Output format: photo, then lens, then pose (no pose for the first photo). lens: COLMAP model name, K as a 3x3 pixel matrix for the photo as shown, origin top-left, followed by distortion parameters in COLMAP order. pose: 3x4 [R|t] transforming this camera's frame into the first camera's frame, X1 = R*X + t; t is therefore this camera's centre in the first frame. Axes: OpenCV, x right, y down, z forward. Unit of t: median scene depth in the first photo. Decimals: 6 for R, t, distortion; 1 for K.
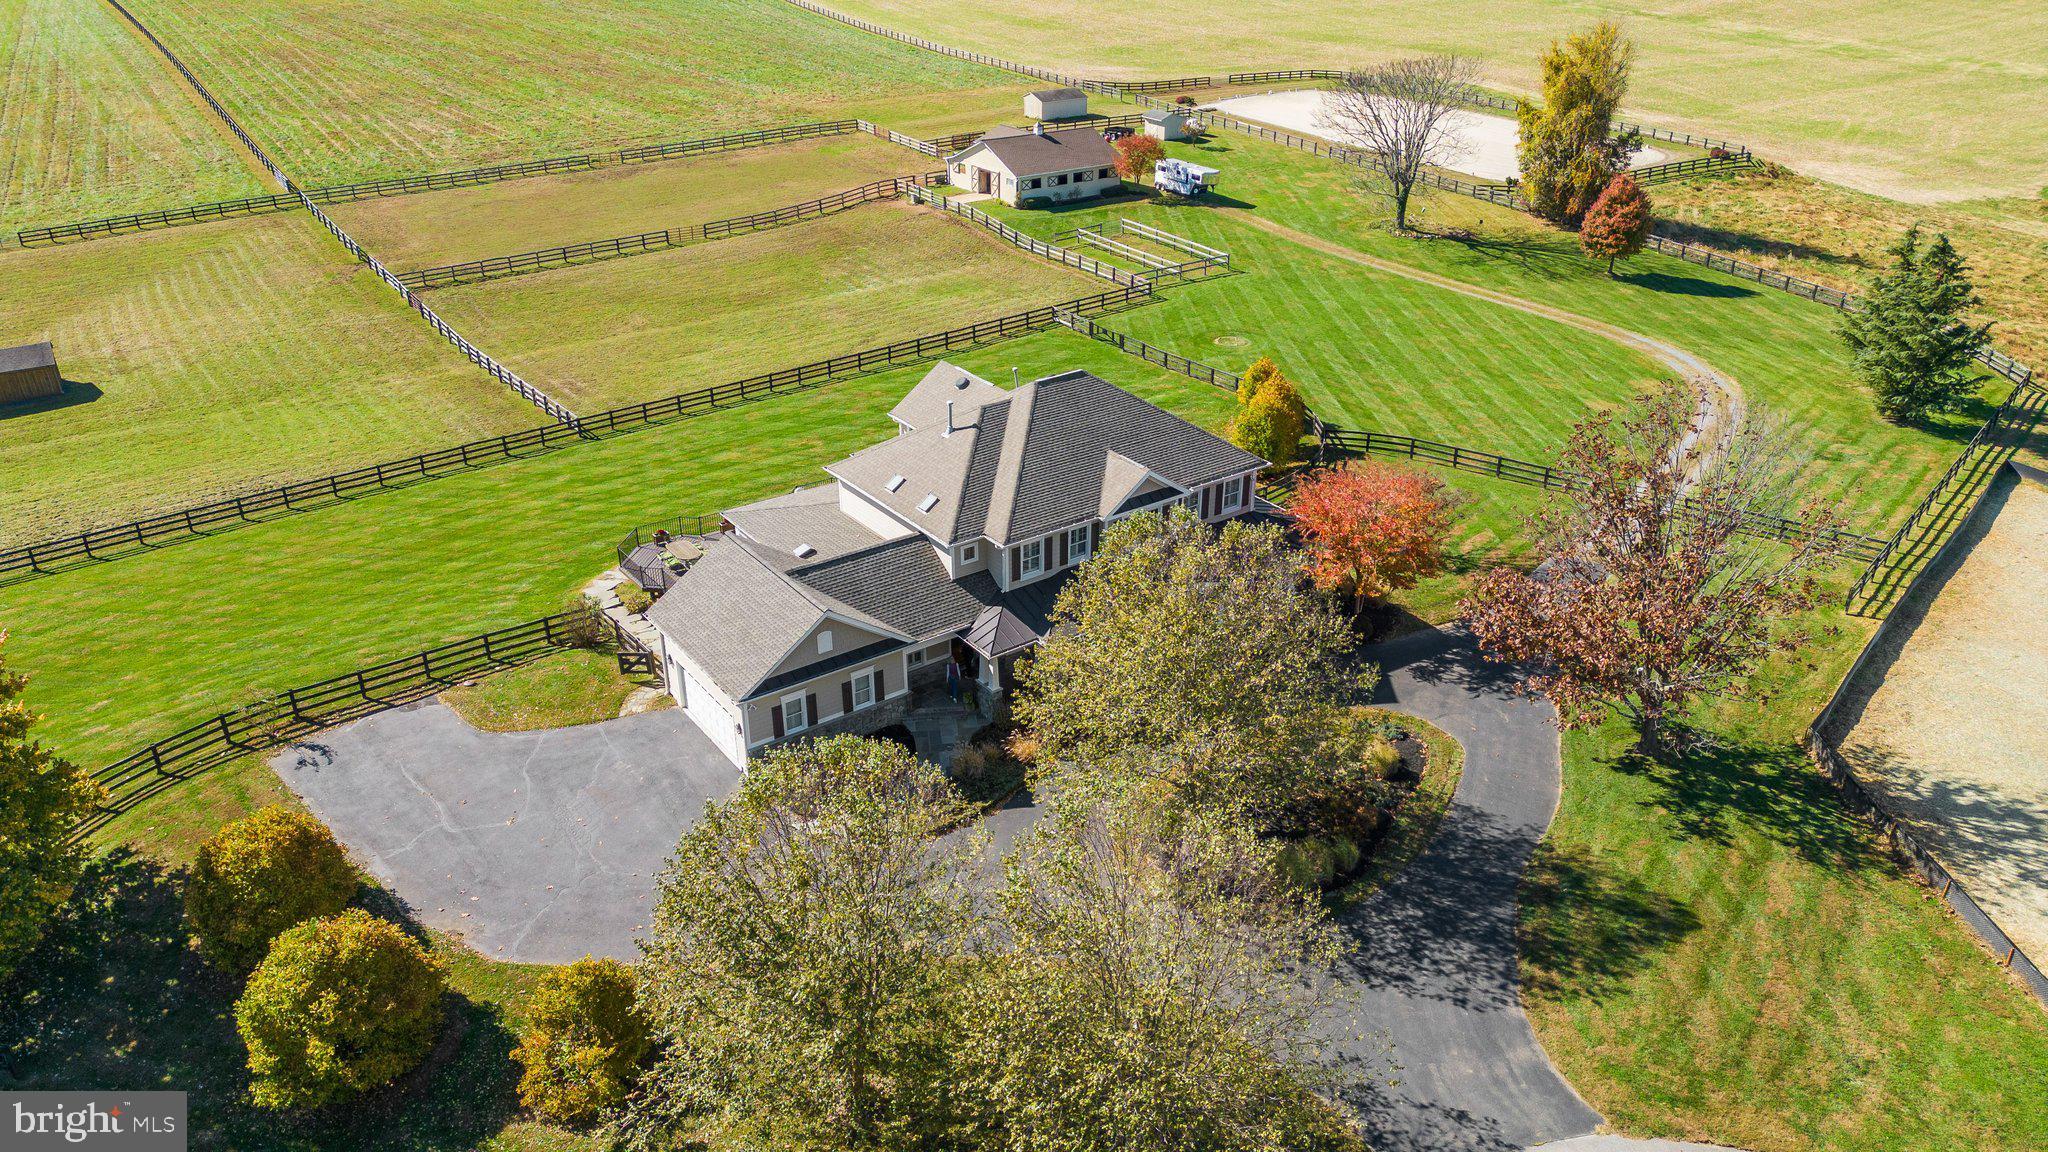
lens RADIAL K [[1429.0, 0, 1014.9], [0, 1429.0, 570.3], [0, 0, 1]] dist [0.083531, -0.079824]
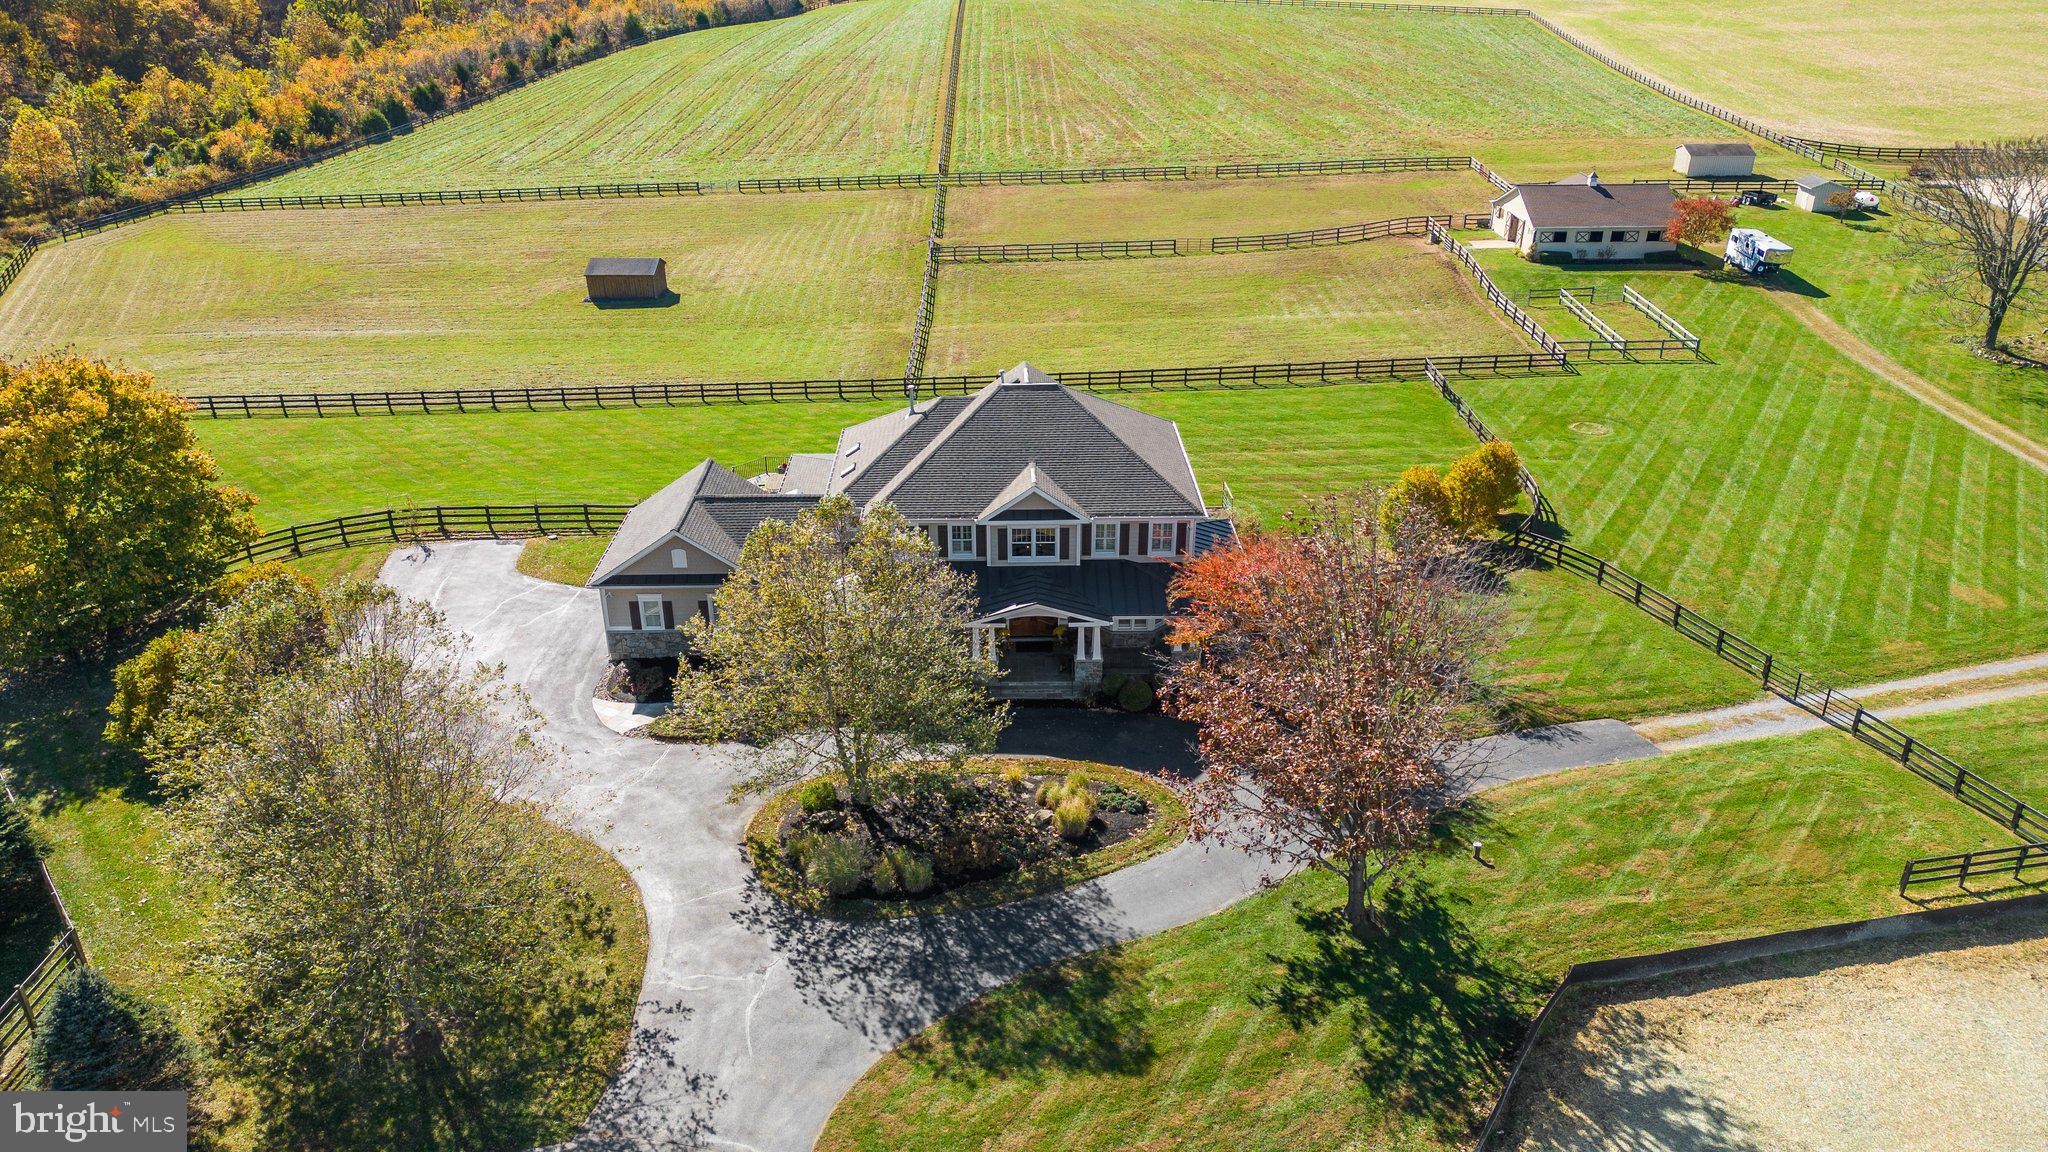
lens RADIAL K [[1429.0, 0, 1014.9], [0, 1429.0, 570.3], [0, 0, 1]] dist [0.083531, -0.079824]
pose [[0.825020, 0.243044, -0.510167, 0.248190], [-0.252930, 0.966127, 0.051236, -0.024777], [0.505339, 0.086766, 0.858548, 0.056562]]
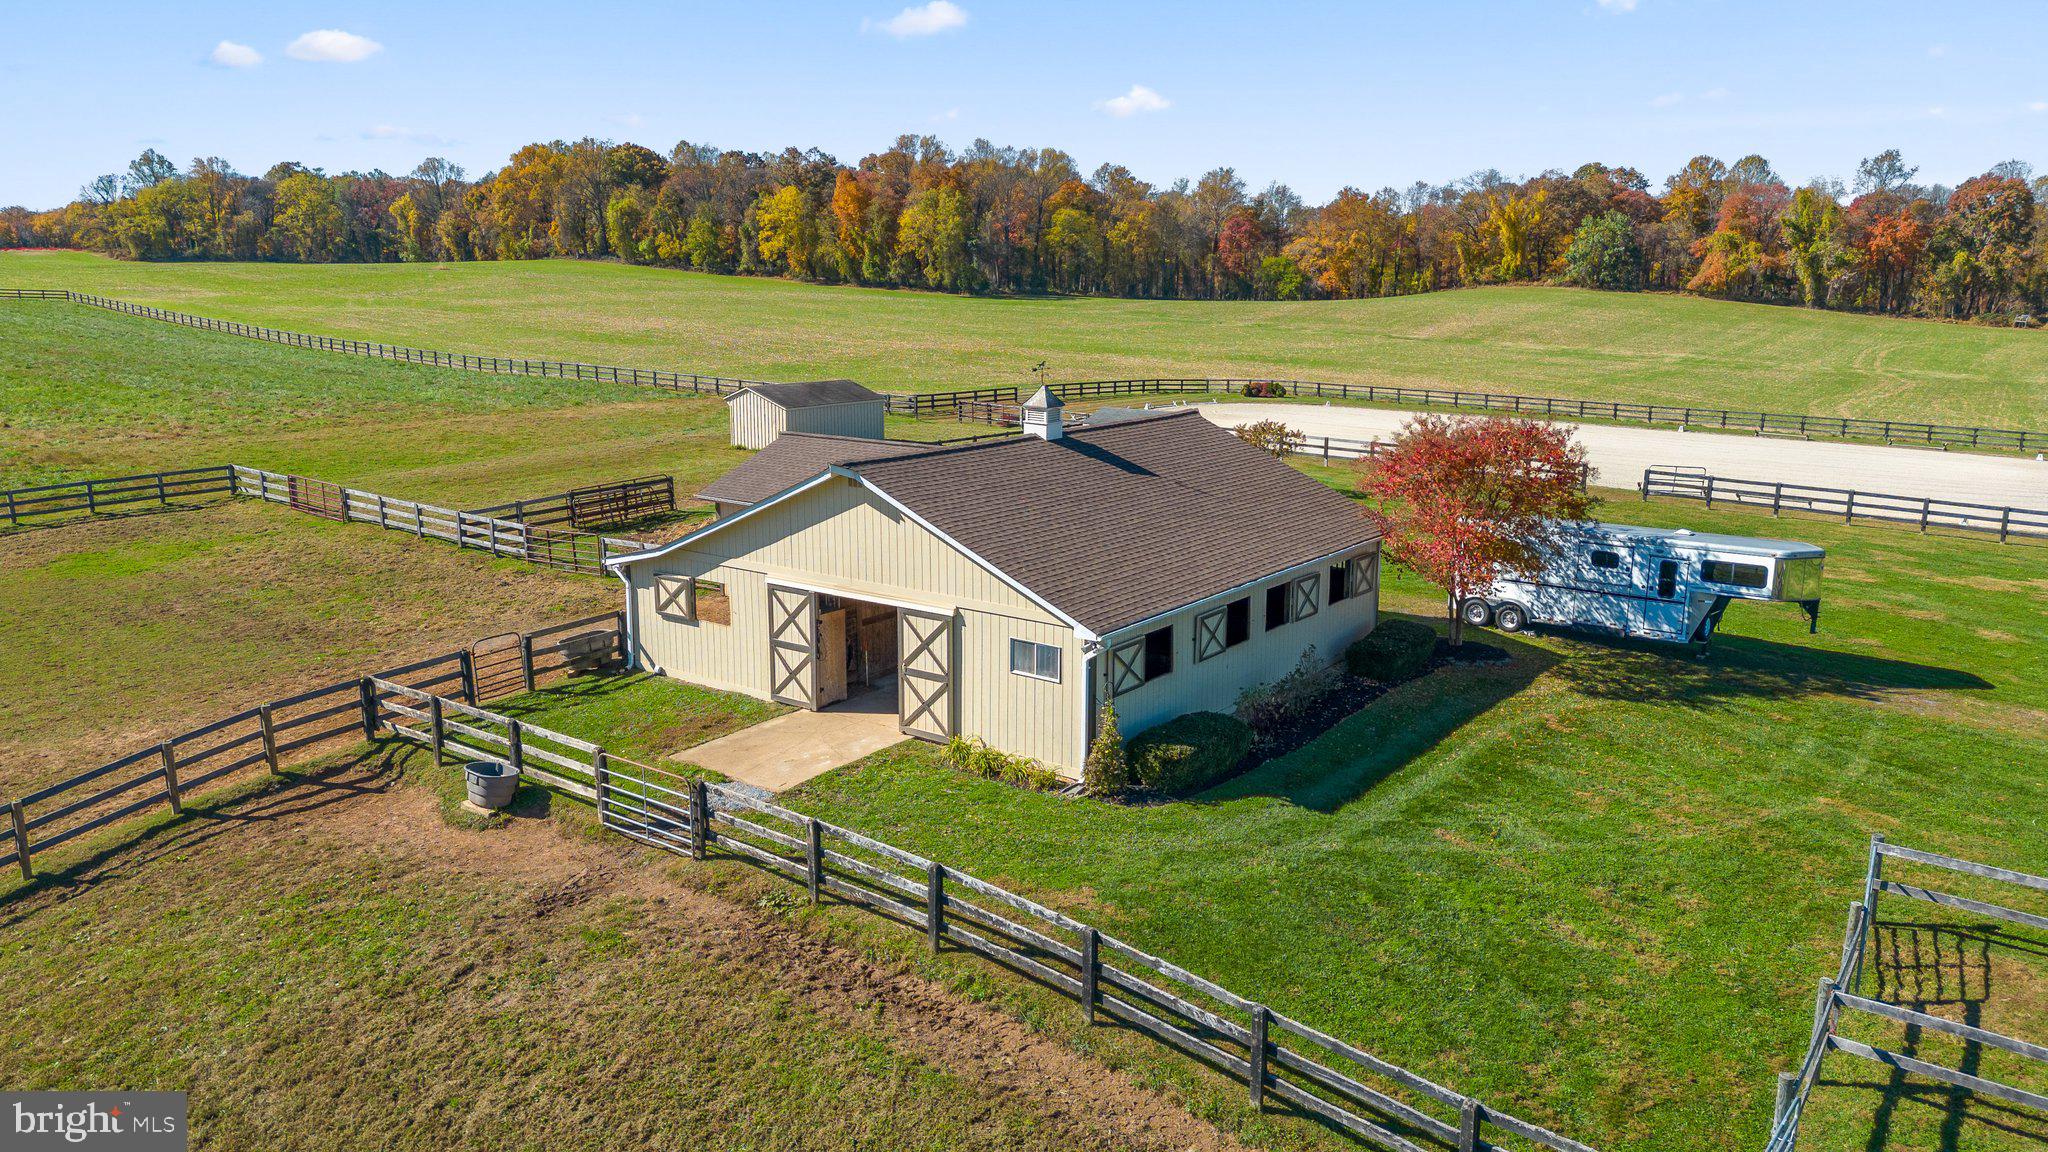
lens RADIAL K [[1473.1, 0, 1022.7], [0, 1473.1, 521.5], [0, 0, 1]] dist [0.081355, -0.088866]
pose [[0.943484, -0.049192, 0.327747, -0.067015], [0.142727, 0.952828, -0.267857, -0.234056], [-0.299110, 0.299497, 0.905999, 0.814773]]
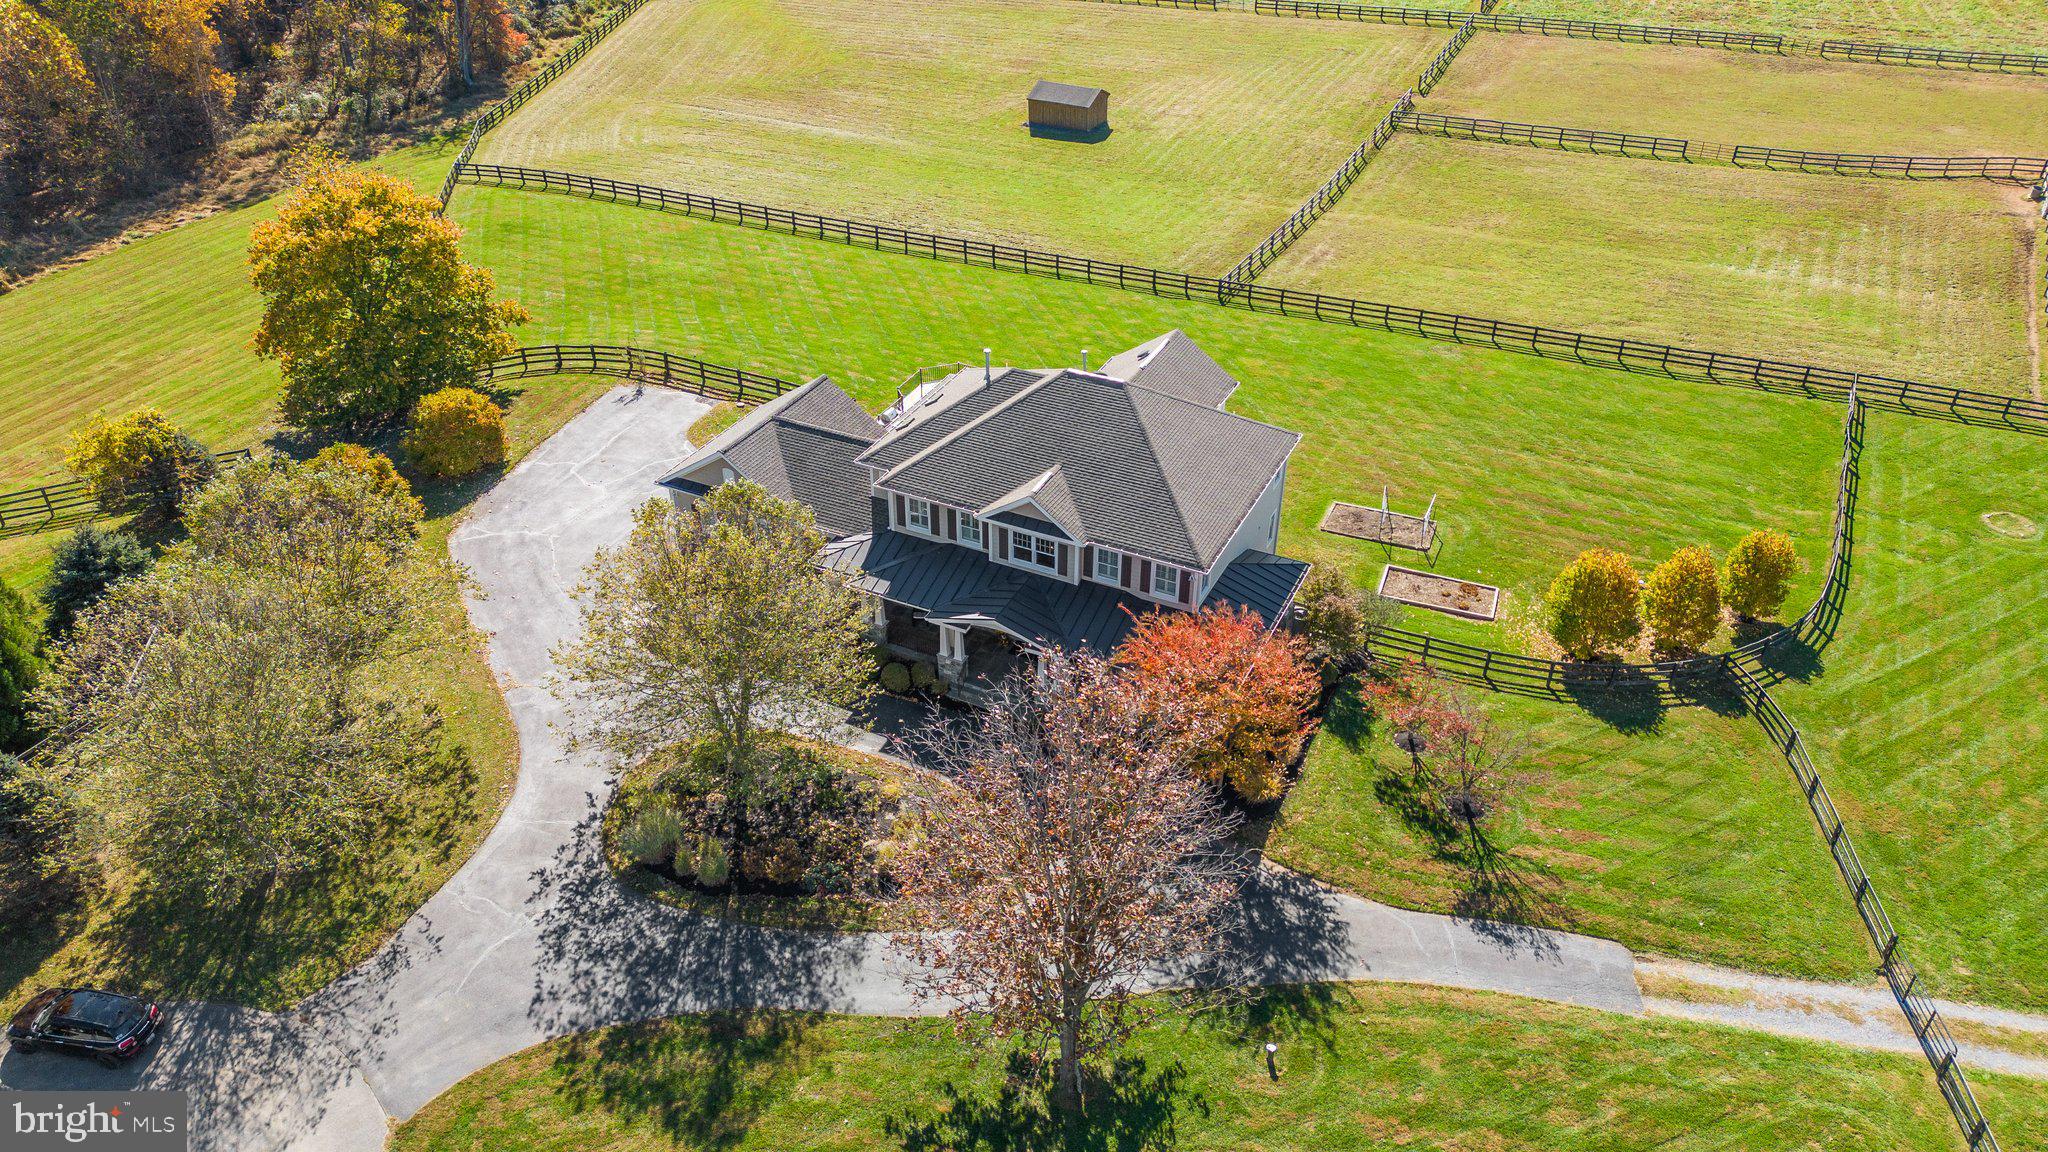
lens RADIAL K [[1429.0, 0, 1014.9], [0, 1429.0, 570.3], [0, 0, 1]] dist [0.083531, -0.079824]
pose [[0.473350, 0.496080, -0.727904, 0.323776], [-0.396288, 0.857924, 0.326989, -0.134483], [0.786700, 0.133679, 0.602689, 0.178138]]
